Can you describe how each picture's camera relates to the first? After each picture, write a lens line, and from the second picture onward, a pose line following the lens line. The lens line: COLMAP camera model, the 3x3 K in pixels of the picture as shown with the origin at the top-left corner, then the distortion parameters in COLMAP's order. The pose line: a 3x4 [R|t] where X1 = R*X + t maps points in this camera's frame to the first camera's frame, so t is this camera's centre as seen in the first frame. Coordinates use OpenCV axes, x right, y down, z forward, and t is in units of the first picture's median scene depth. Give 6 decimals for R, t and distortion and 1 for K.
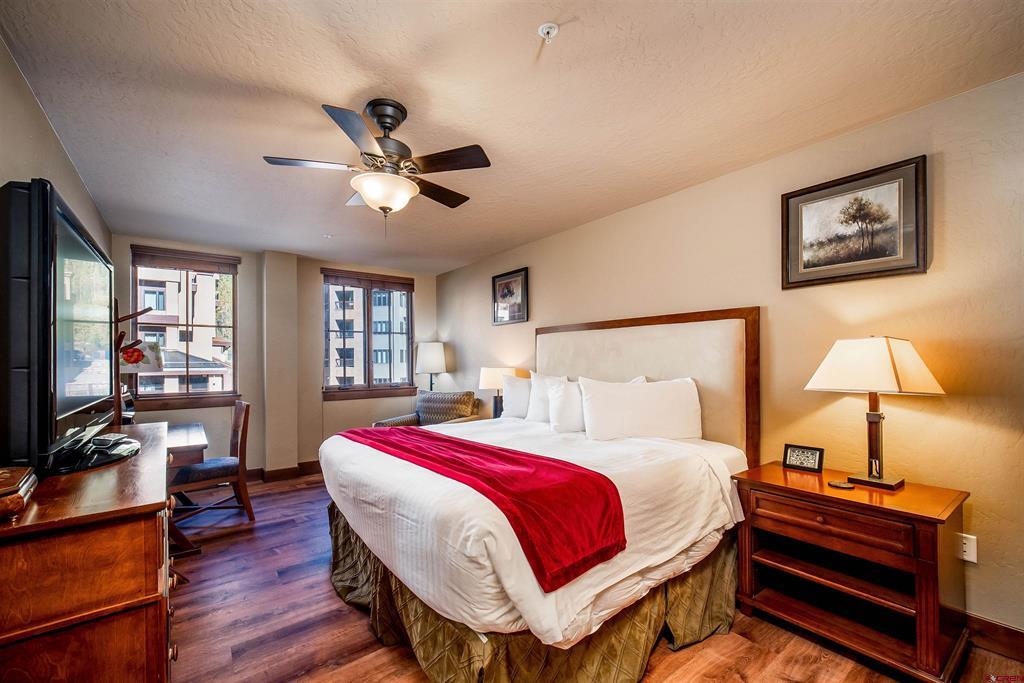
lens RADIAL K [[418.4, 0, 508.6], [0, 418.4, 339.9], [0, 0, 1]] dist [-0.001650, -0.000183]
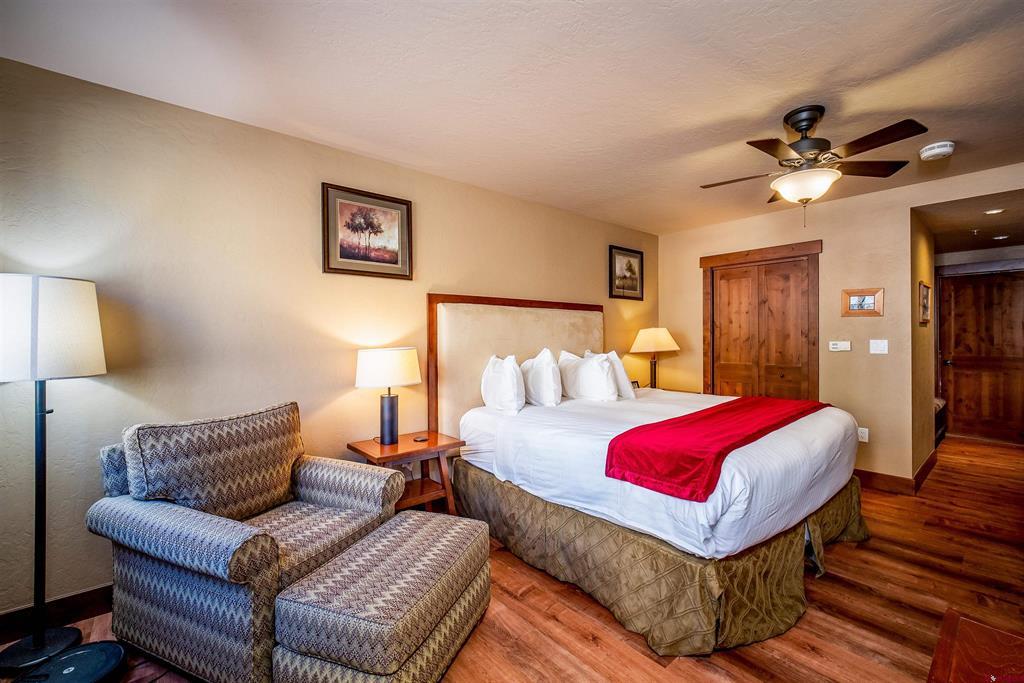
lens RADIAL K [[418.4, 0, 508.6], [0, 418.4, 339.9], [0, 0, 1]] dist [-0.001650, -0.000183]
pose [[-0.025459, -0.001357, 0.999675, -1.193800], [-0.045263, 0.998975, 0.000203, 0.081167], [-0.998651, -0.045244, -0.025494, 1.587495]]
